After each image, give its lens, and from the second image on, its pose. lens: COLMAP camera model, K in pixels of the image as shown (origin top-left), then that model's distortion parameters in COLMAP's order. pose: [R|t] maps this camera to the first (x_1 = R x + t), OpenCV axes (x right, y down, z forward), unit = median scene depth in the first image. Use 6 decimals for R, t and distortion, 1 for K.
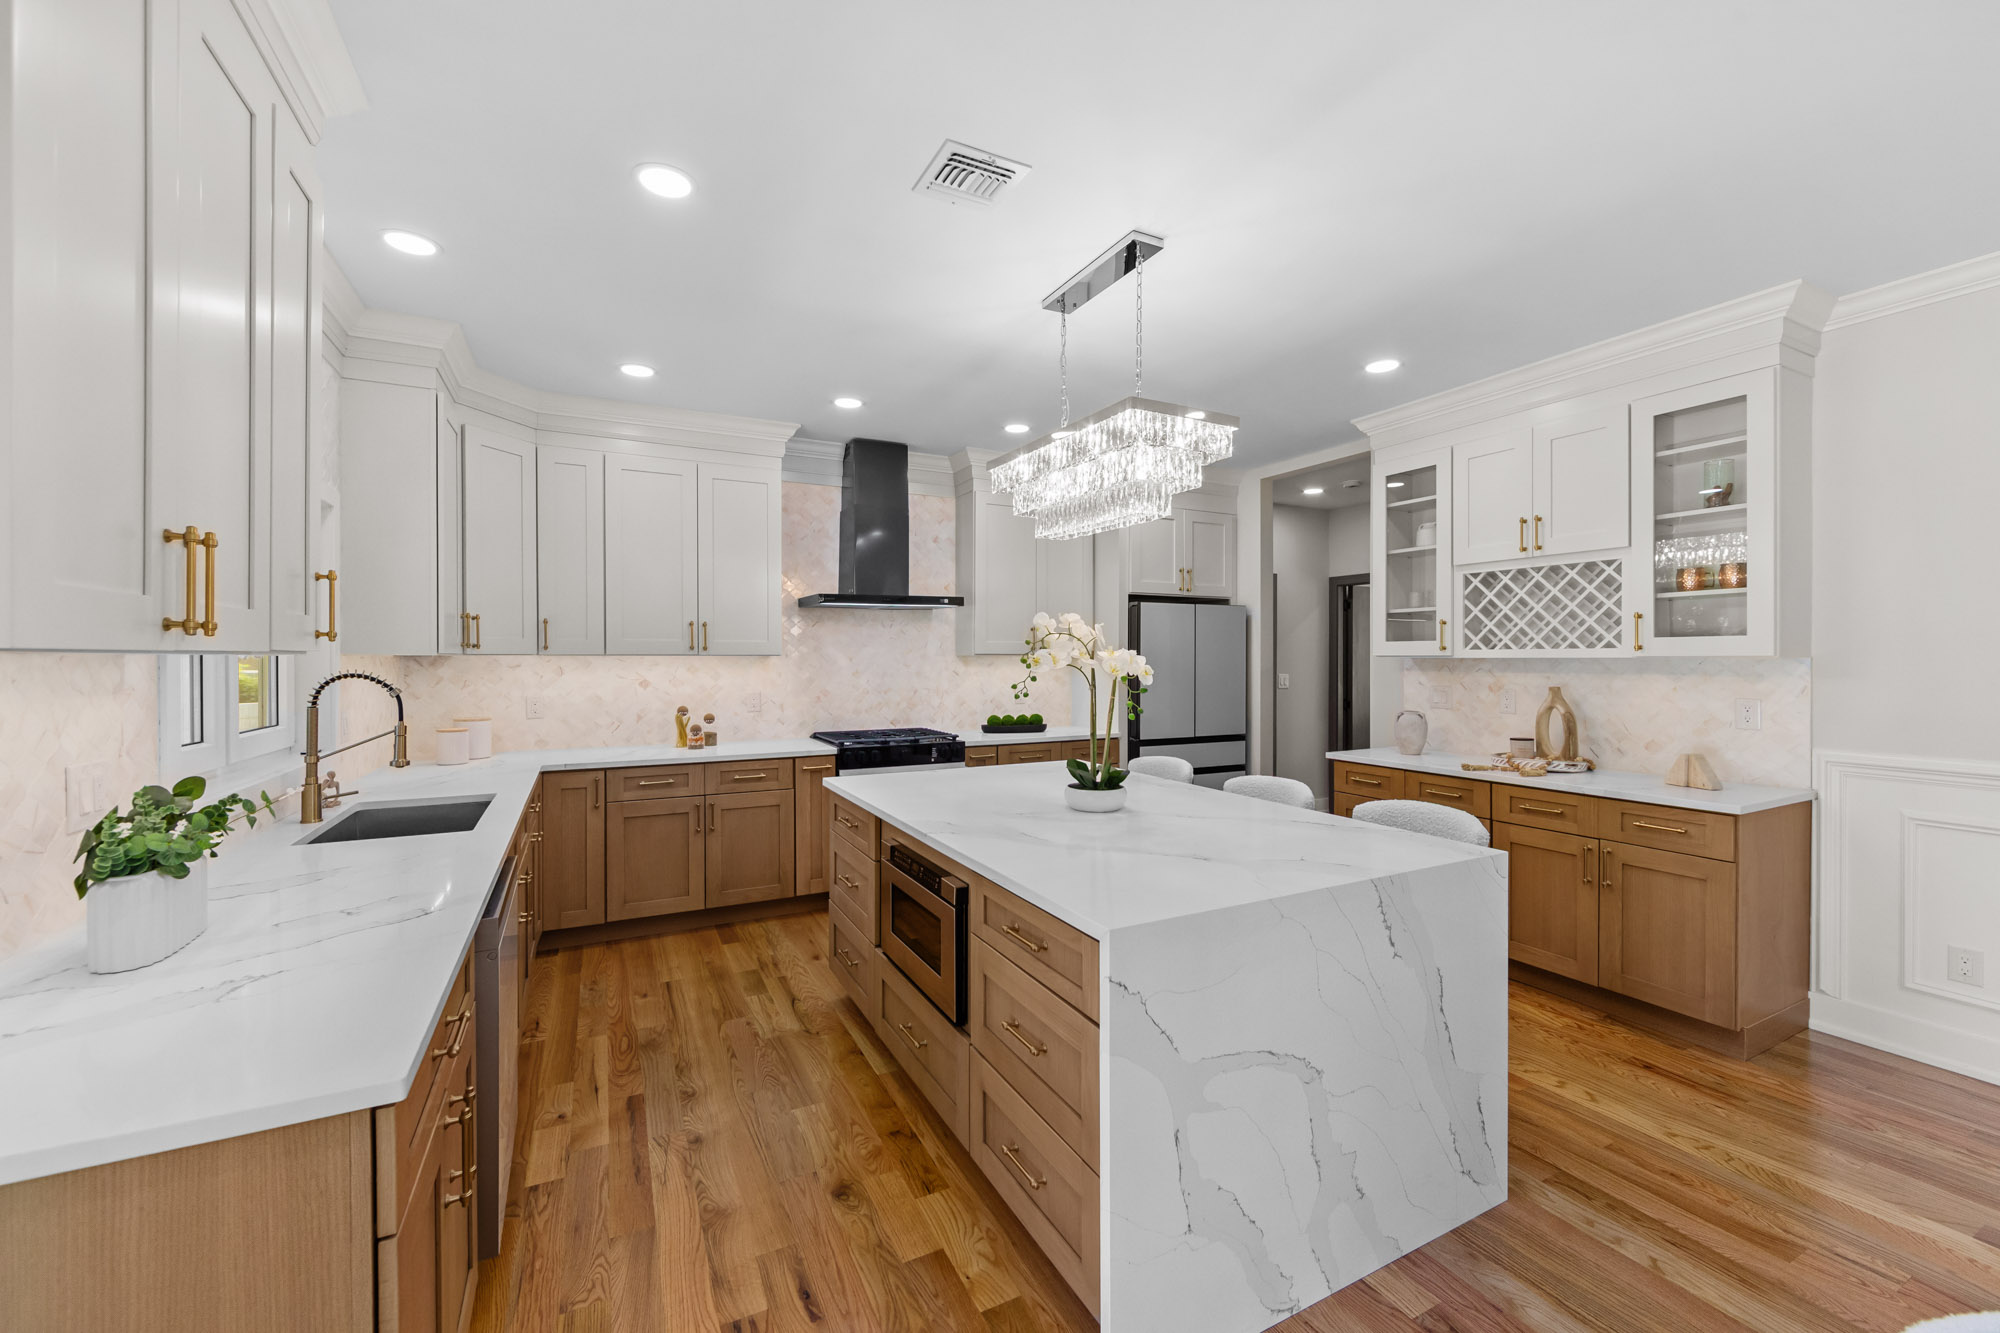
lens RADIAL K [[788.8, 0, 1000.0], [0, 788.8, 659.9], [0, 0, 1]] dist [-0.001439, -0.000539]
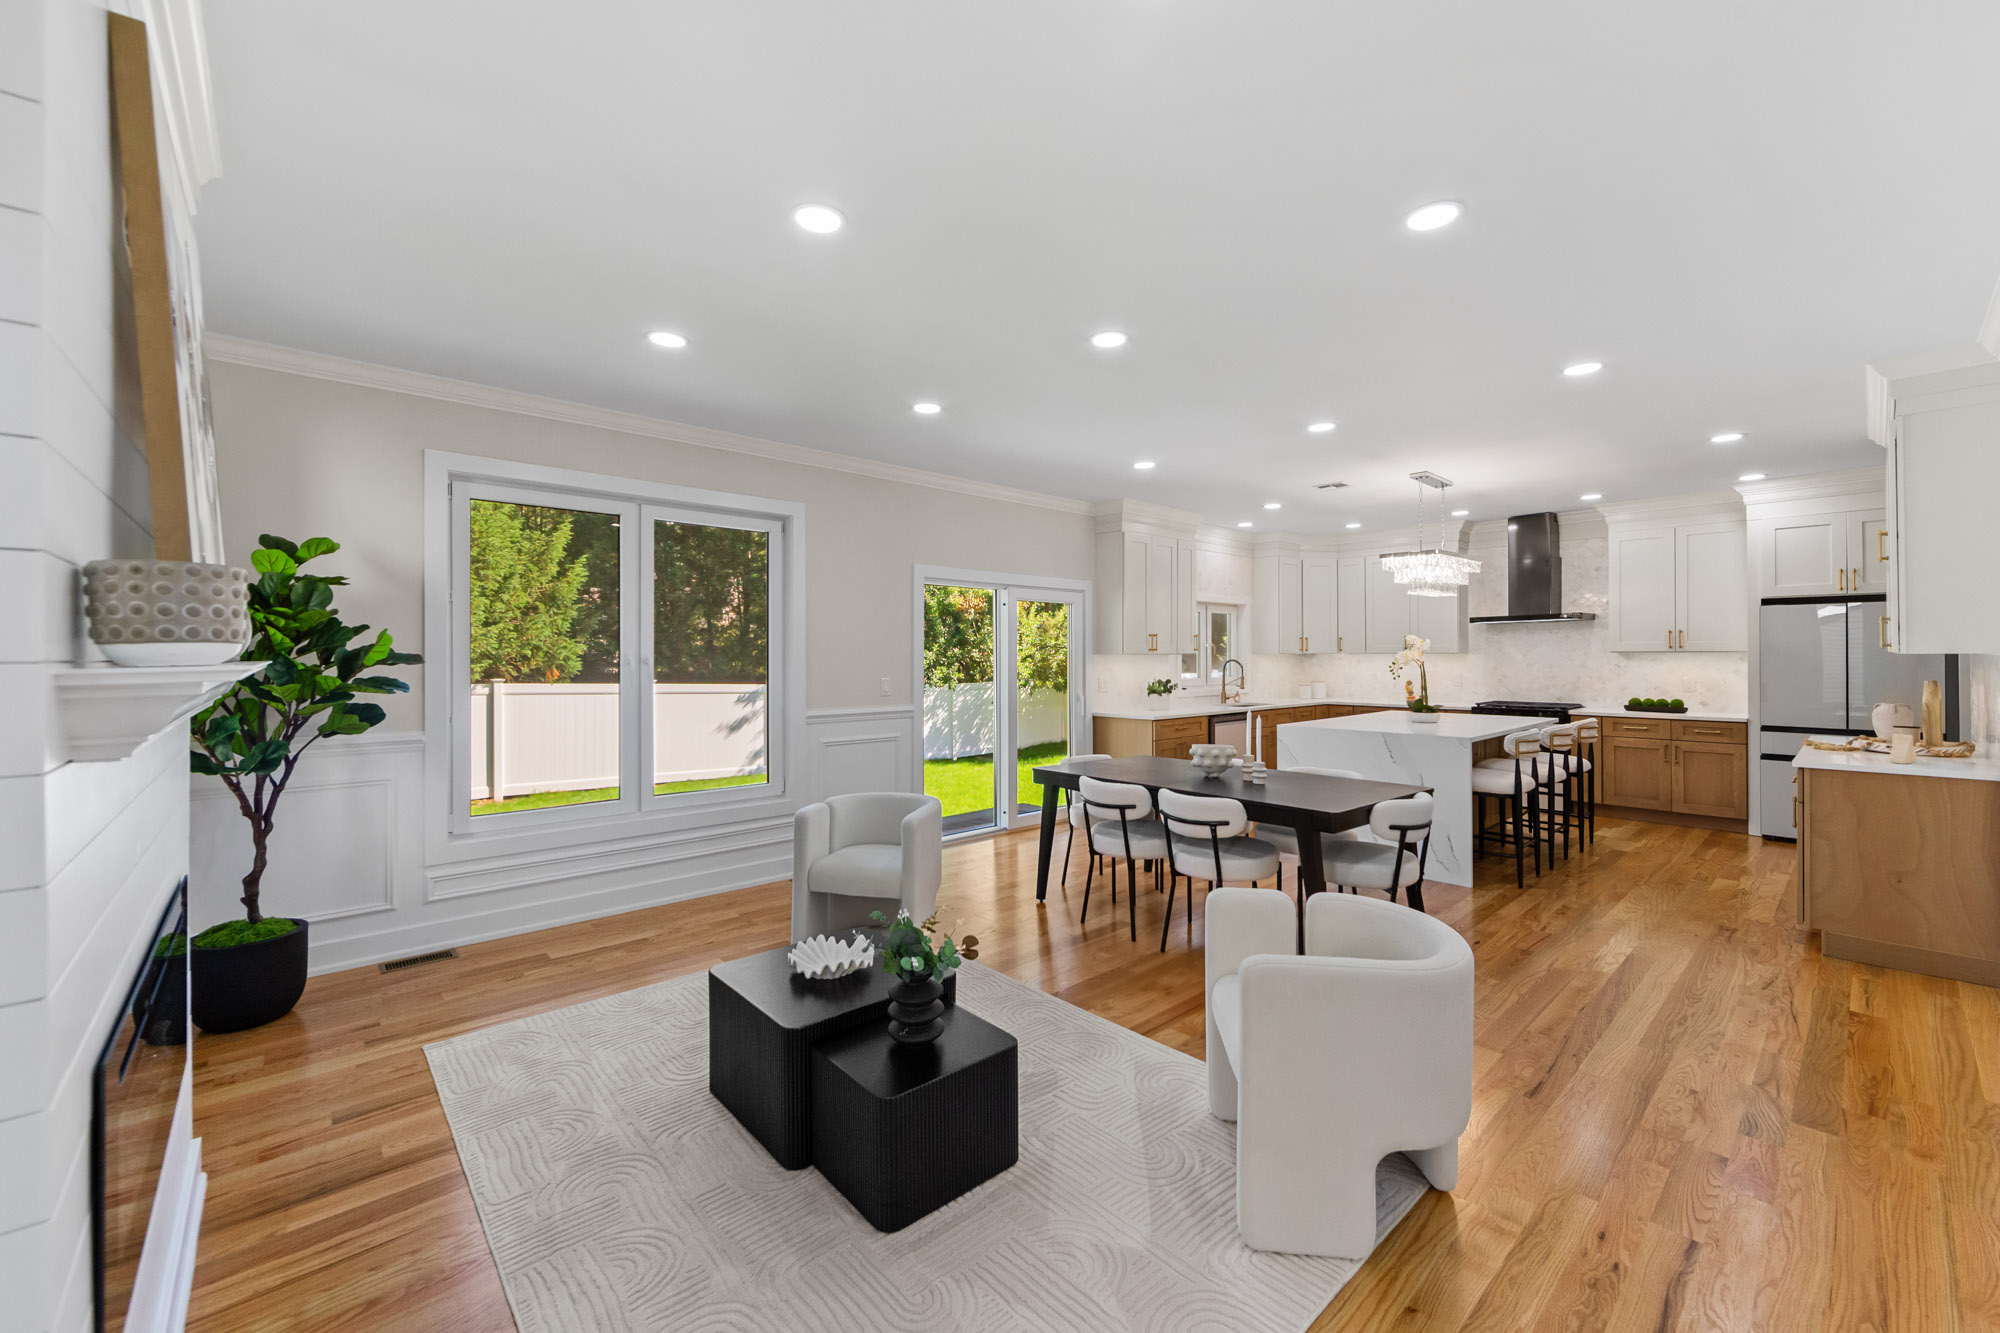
lens RADIAL K [[790.0, 0, 1003.2], [0, 790.0, 653.5], [0, 0, 1]] dist [-0.001516, -0.000580]
pose [[0.258078, -0.002752, -0.966120, 1.304791], [-0.000657, 0.999995, -0.003024, 0.000525], [0.966124, 0.001415, 0.258075, -0.480569]]
